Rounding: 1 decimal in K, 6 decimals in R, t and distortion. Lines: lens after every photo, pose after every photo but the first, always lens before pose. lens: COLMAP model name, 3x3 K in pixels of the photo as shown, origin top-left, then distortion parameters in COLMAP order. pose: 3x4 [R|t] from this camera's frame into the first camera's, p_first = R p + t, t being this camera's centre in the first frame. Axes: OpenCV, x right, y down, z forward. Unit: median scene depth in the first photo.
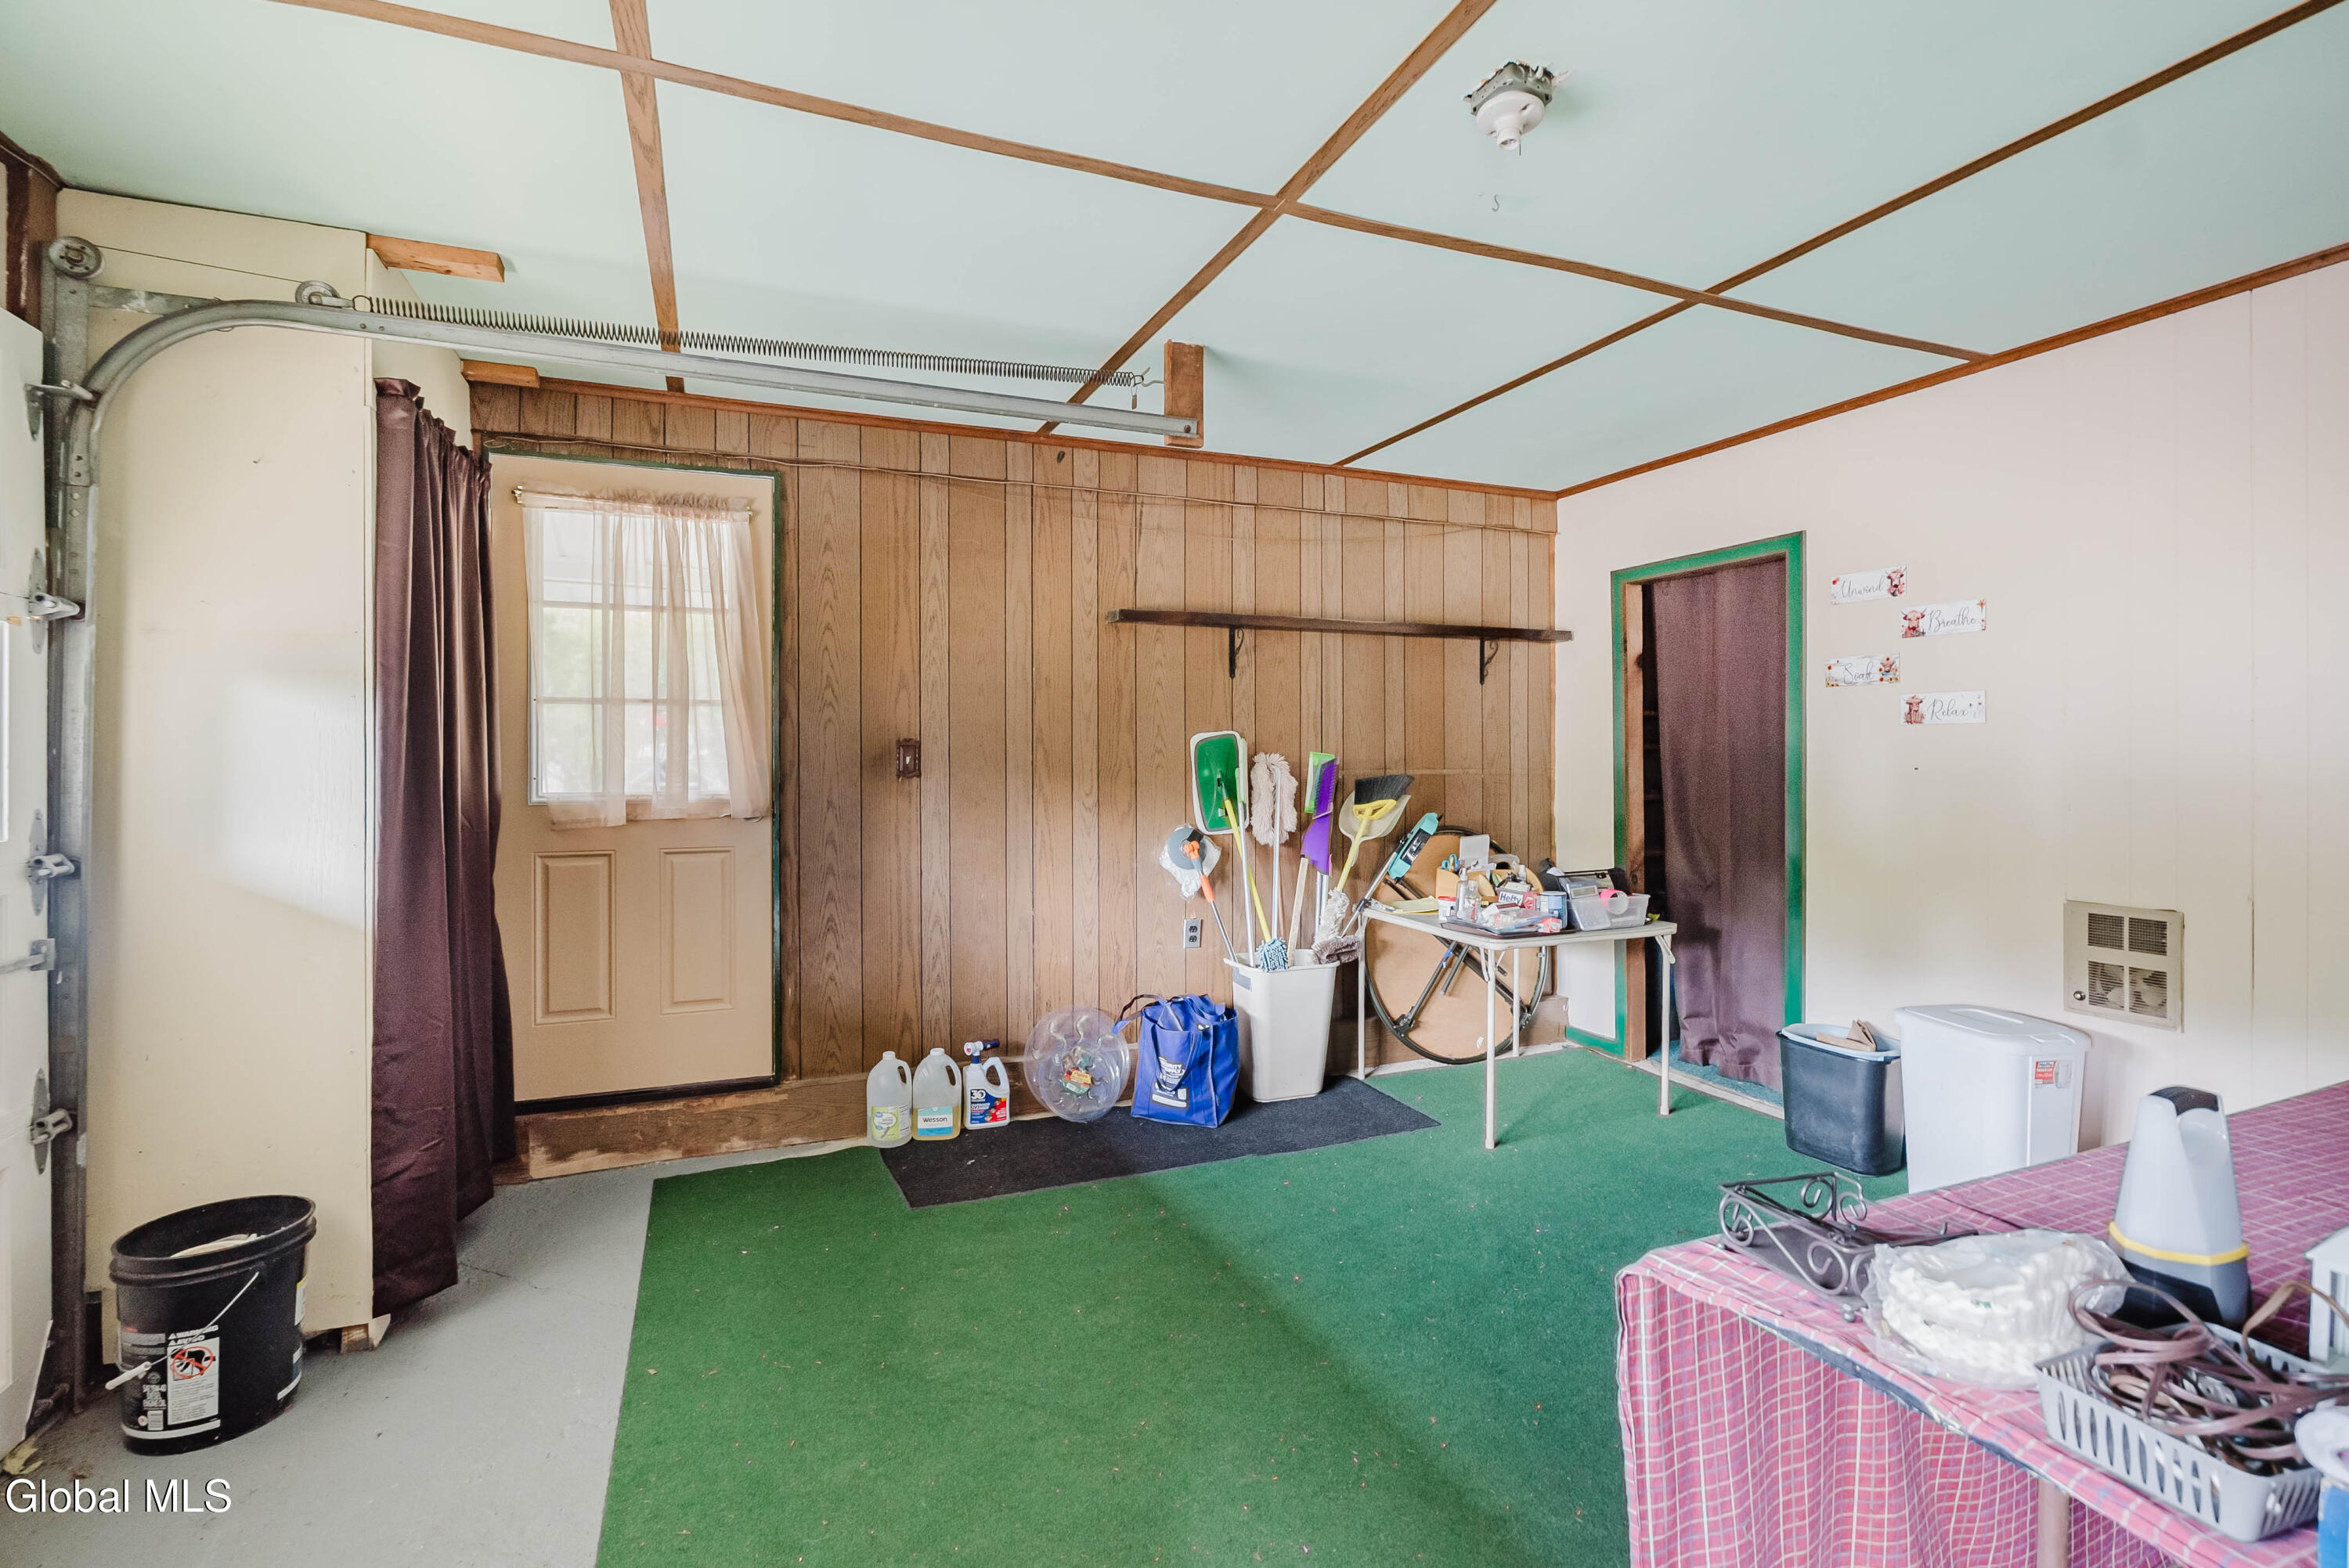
lens RADIAL K [[1084.7, 0, 1191.0], [0, 1084.7, 778.4], [0, 0, 1]] dist [-0.011175, 0.000090]
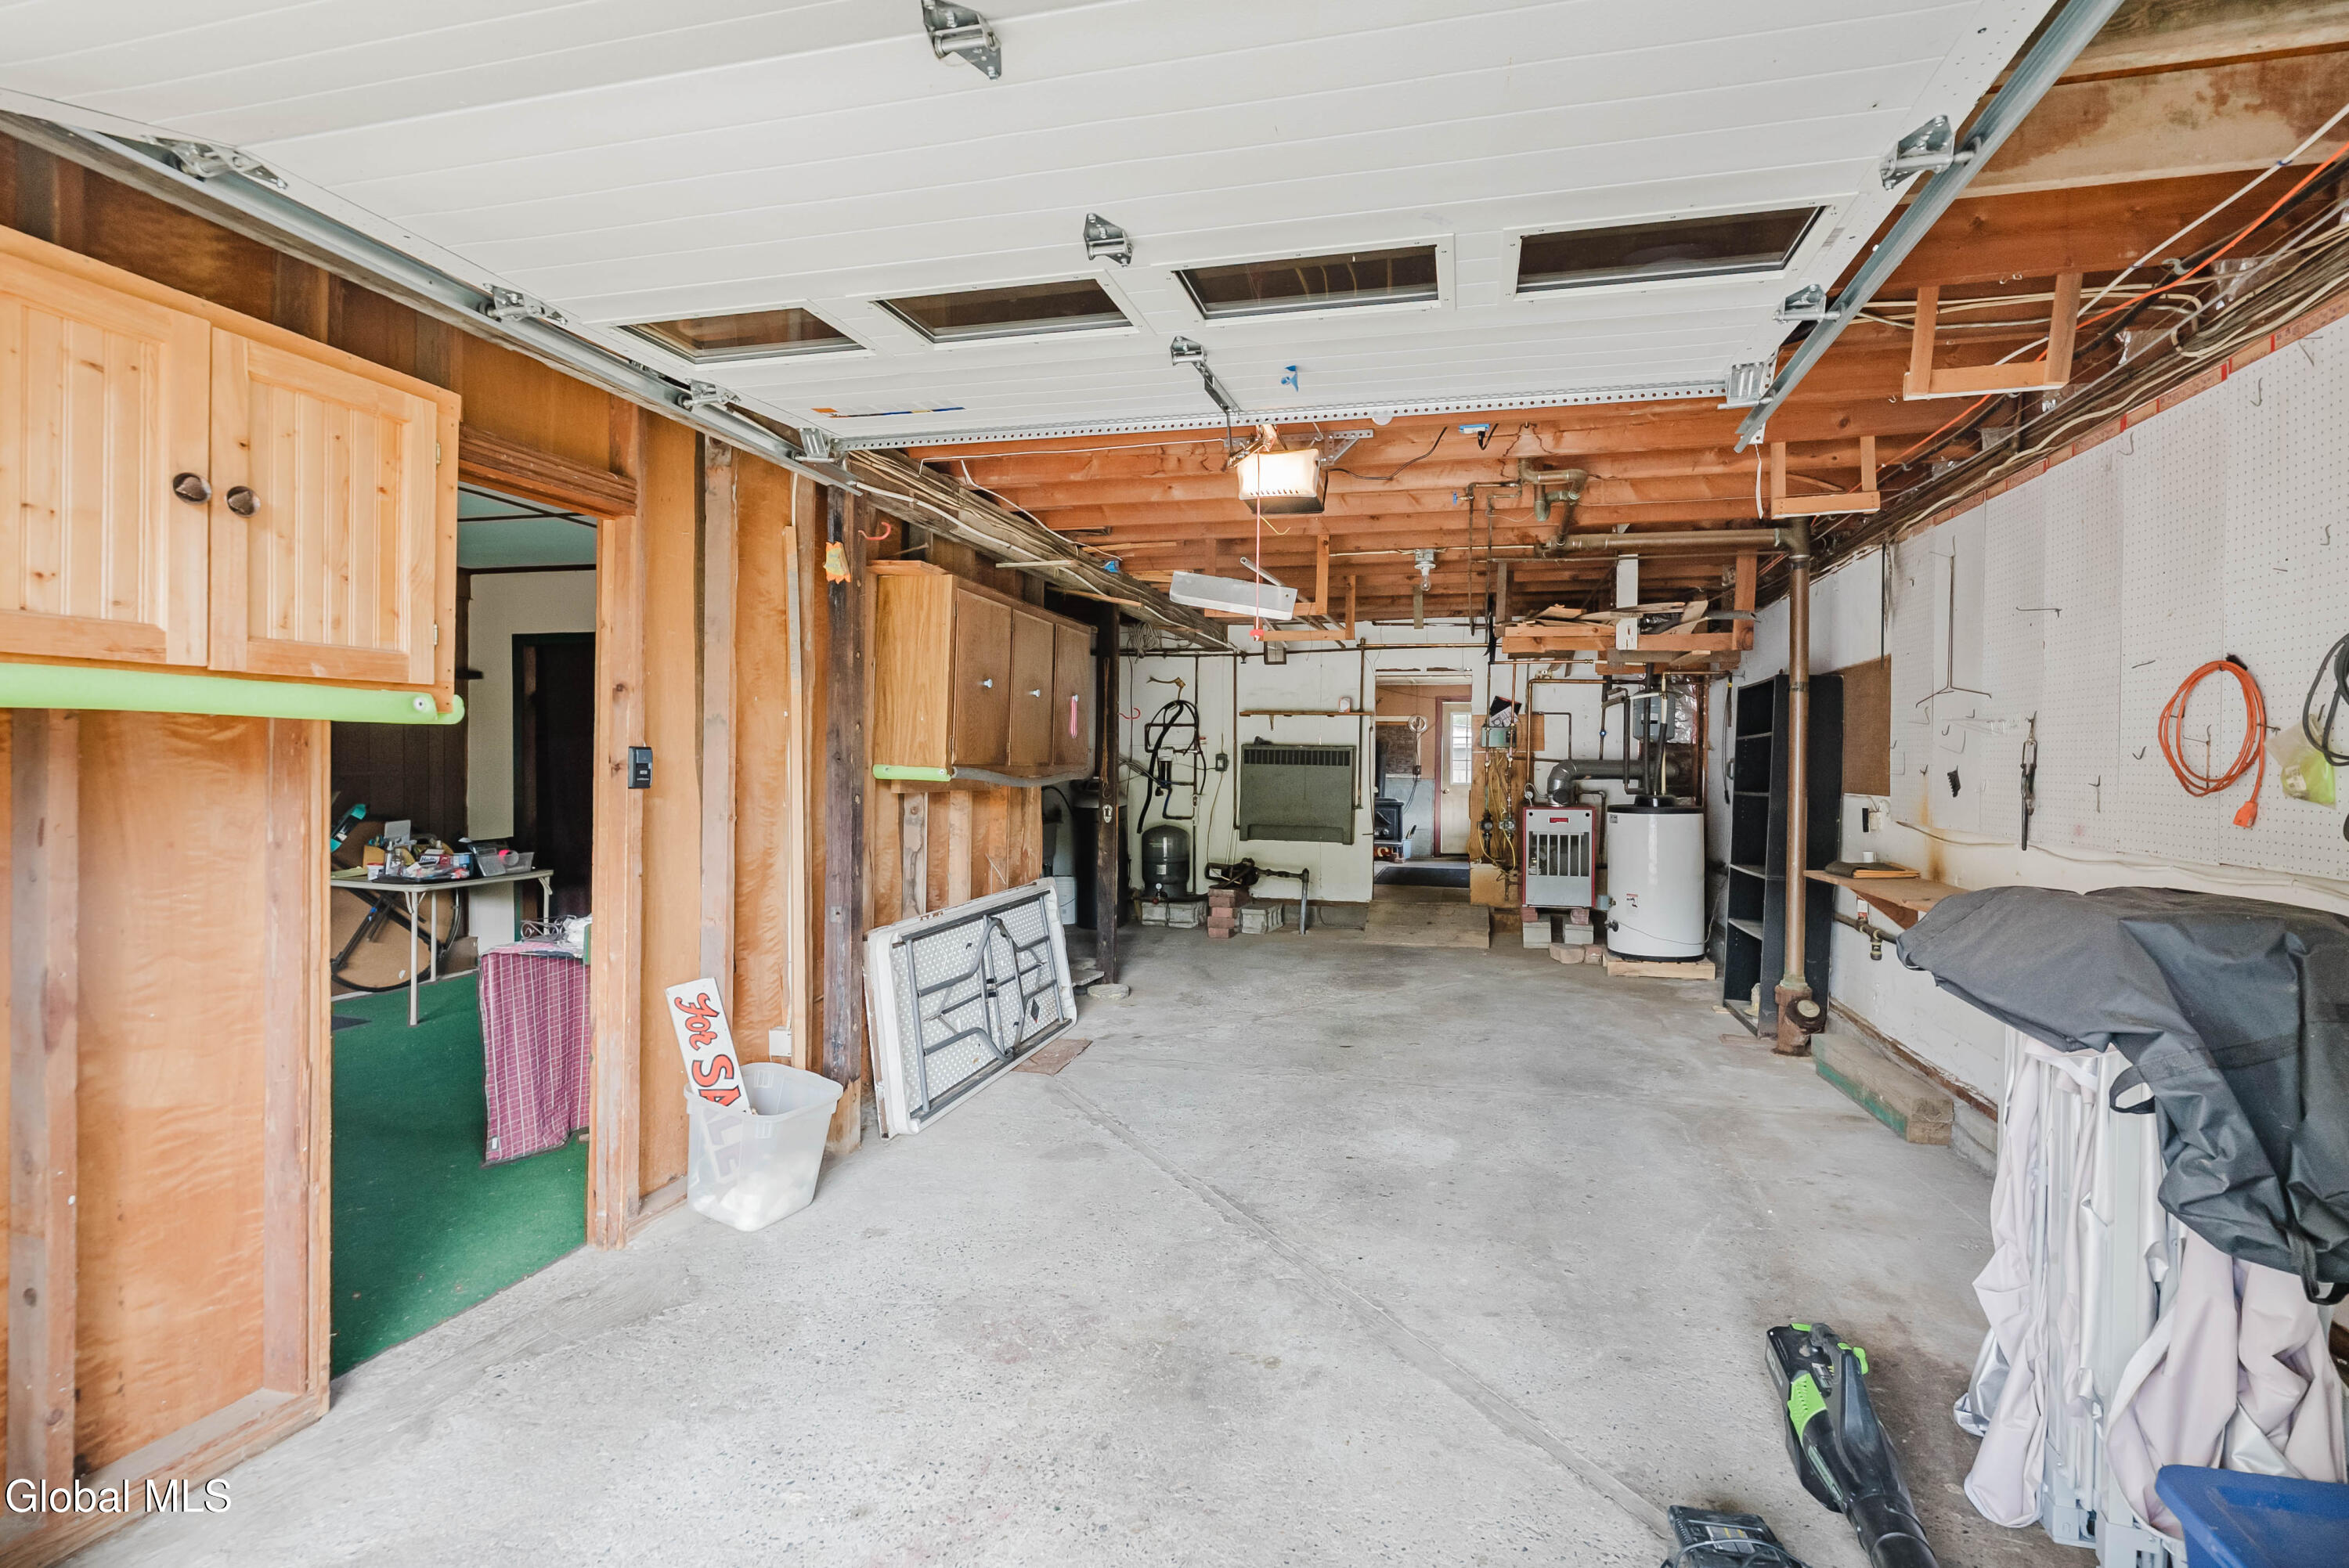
lens RADIAL K [[1084.7, 0, 1191.0], [0, 1084.7, 778.4], [0, 0, 1]] dist [-0.011175, 0.000090]
pose [[0.618259, 0.001528, 0.785973, -0.206074], [0.003077, 0.999986, -0.004364, 0.010987], [-0.785969, 0.005116, 0.618245, -0.680963]]
